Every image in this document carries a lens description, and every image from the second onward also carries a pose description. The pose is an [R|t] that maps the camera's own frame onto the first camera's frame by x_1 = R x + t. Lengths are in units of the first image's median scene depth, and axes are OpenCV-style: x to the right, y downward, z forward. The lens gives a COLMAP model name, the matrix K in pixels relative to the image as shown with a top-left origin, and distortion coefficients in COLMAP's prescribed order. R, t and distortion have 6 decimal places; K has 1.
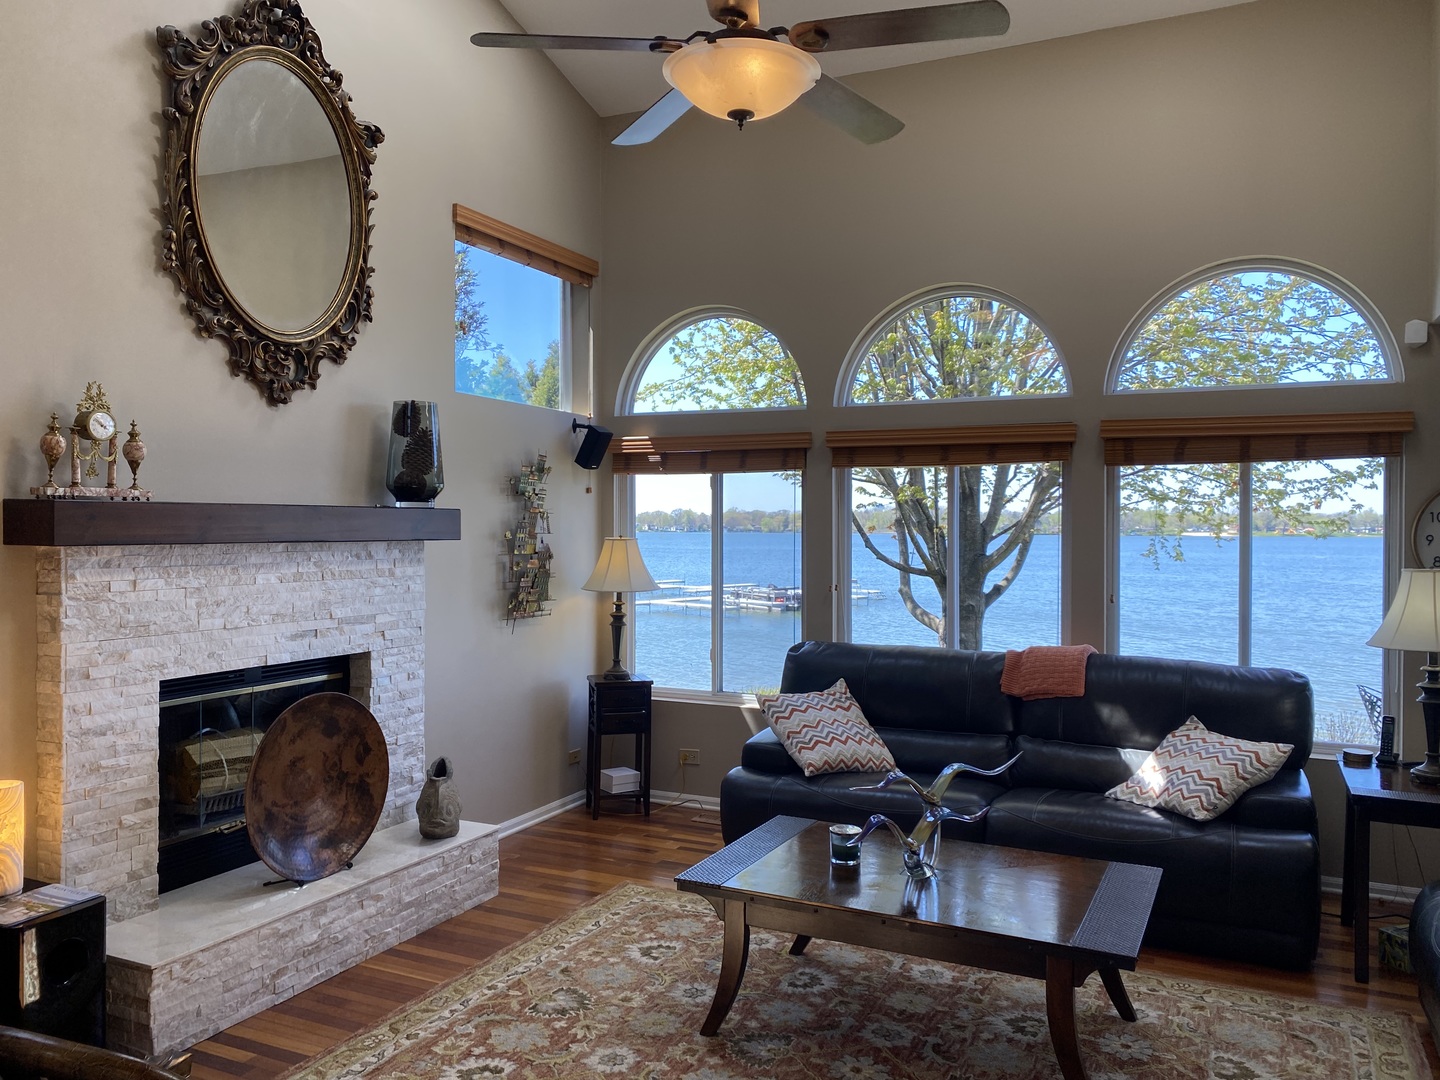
lens RADIAL K [[1095.8, 0, 725.1], [0, 1095.8, 543.3], [0, 0, 1]] dist [0.058529, -0.074840]
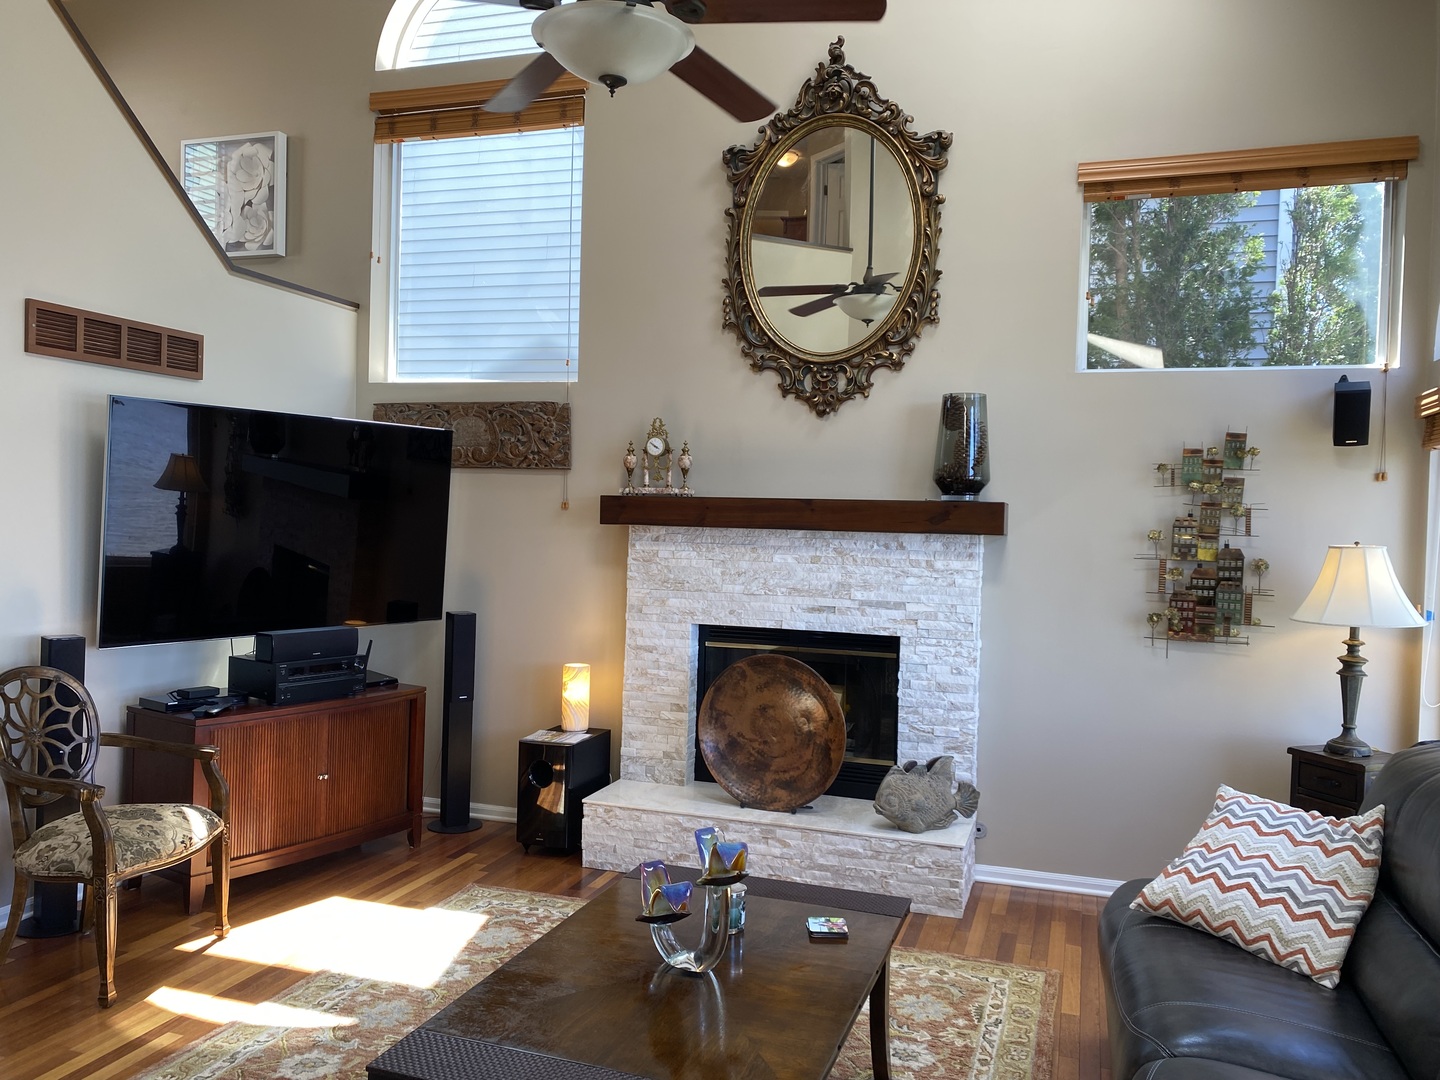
lens RADIAL K [[1095.8, 0, 719.6], [0, 1095.8, 535.0], [0, 0, 1]] dist [0.058529, -0.074840]
pose [[0.121018, 0.012508, -0.992572, 0.764891], [-0.041968, 0.999091, 0.007473, -0.000257], [0.991763, 0.040752, 0.121433, 0.757110]]
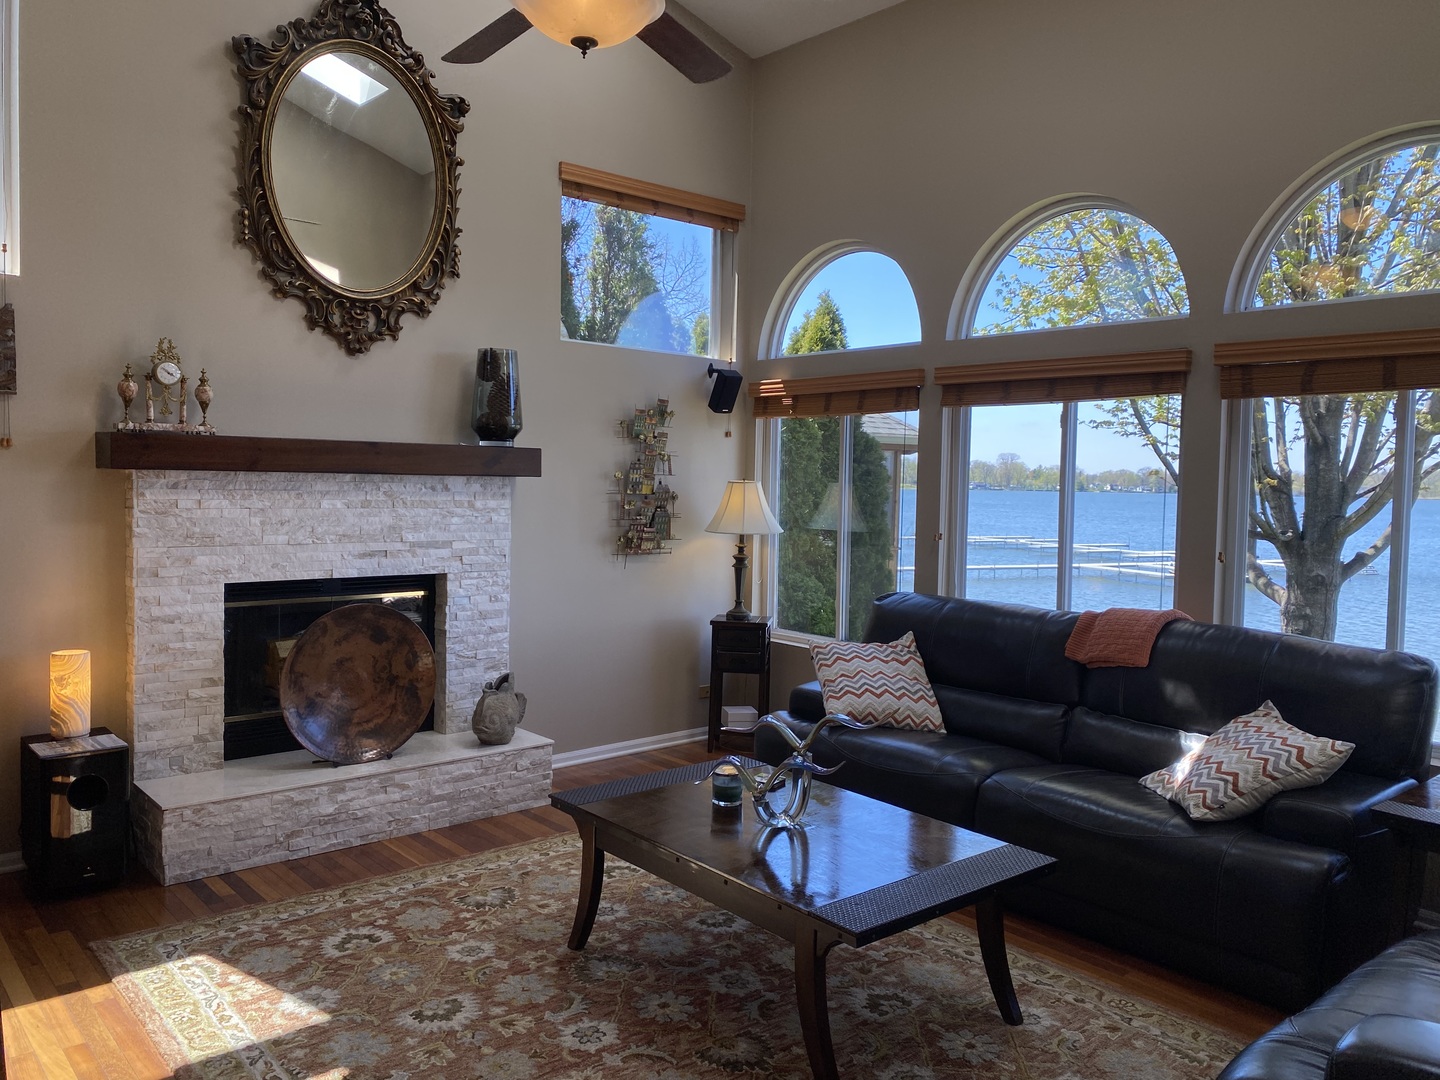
lens RADIAL K [[1095.8, 0, 718.7], [0, 1095.8, 539.0], [0, 0, 1]] dist [0.058529, -0.074840]
pose [[0.914392, 0.035375, -0.403281, 0.416959], [-0.021585, 0.999018, 0.038689, 0.014617], [0.404253, -0.026672, 0.914258, 0.095619]]
